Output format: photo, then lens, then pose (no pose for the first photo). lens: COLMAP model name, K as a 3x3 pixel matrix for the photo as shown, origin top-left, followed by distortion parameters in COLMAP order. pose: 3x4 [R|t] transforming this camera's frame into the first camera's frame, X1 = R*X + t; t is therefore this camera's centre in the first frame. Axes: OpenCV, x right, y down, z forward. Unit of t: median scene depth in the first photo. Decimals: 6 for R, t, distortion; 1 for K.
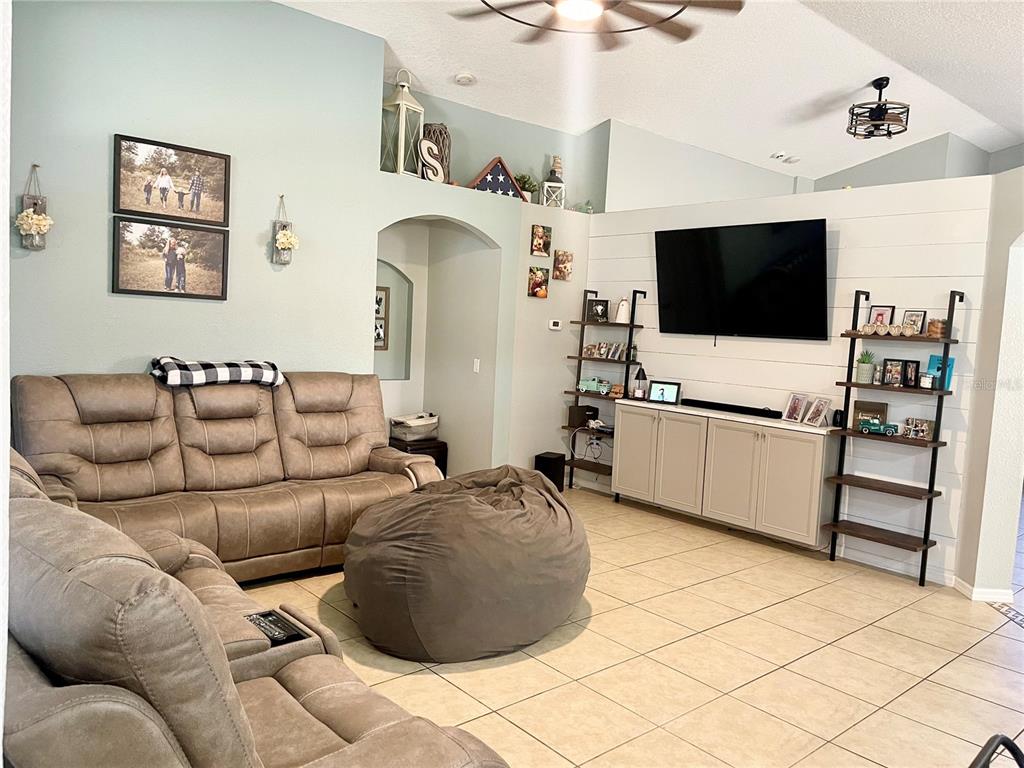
lens RADIAL K [[769.5, 0, 512.1], [0, 769.5, 382.8], [0, 0, 1]] dist [0.044492, -0.047387]
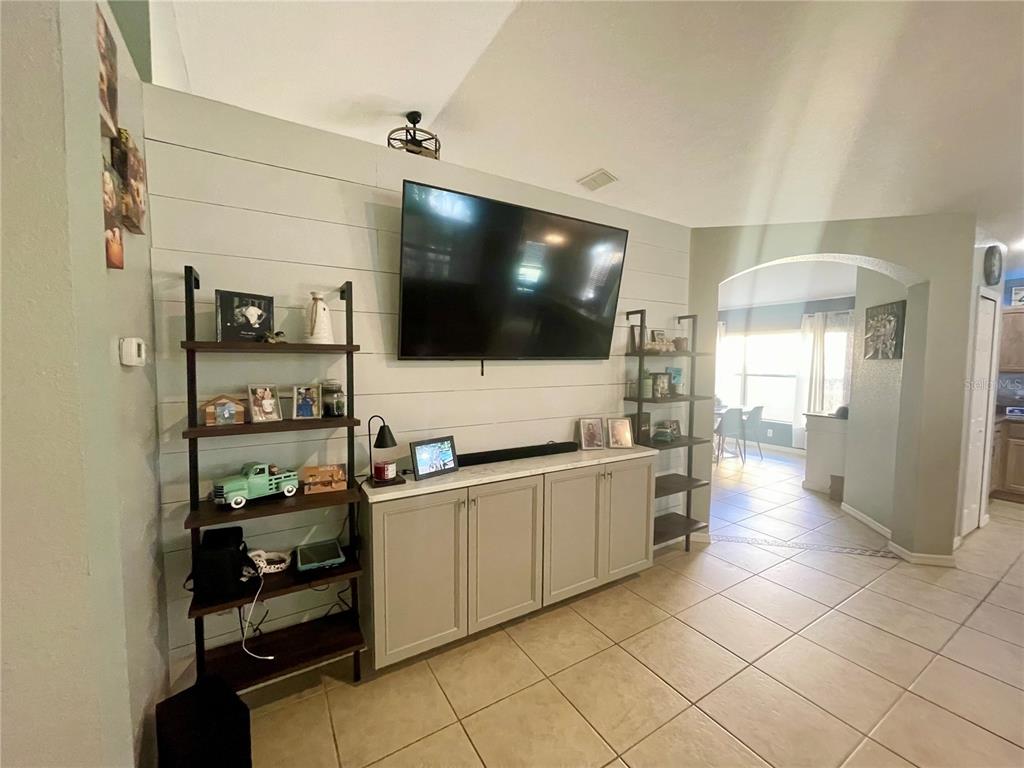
lens RADIAL K [[410.6, 0, 511.2], [0, 410.6, 387.6], [0, 0, 1]] dist [-0.000238, -0.000012]
pose [[0.160204, -0.115930, 0.980252, -0.106613], [0.086003, 0.990942, 0.103139, -0.069808], [-0.983330, 0.067782, 0.168724, 0.865511]]
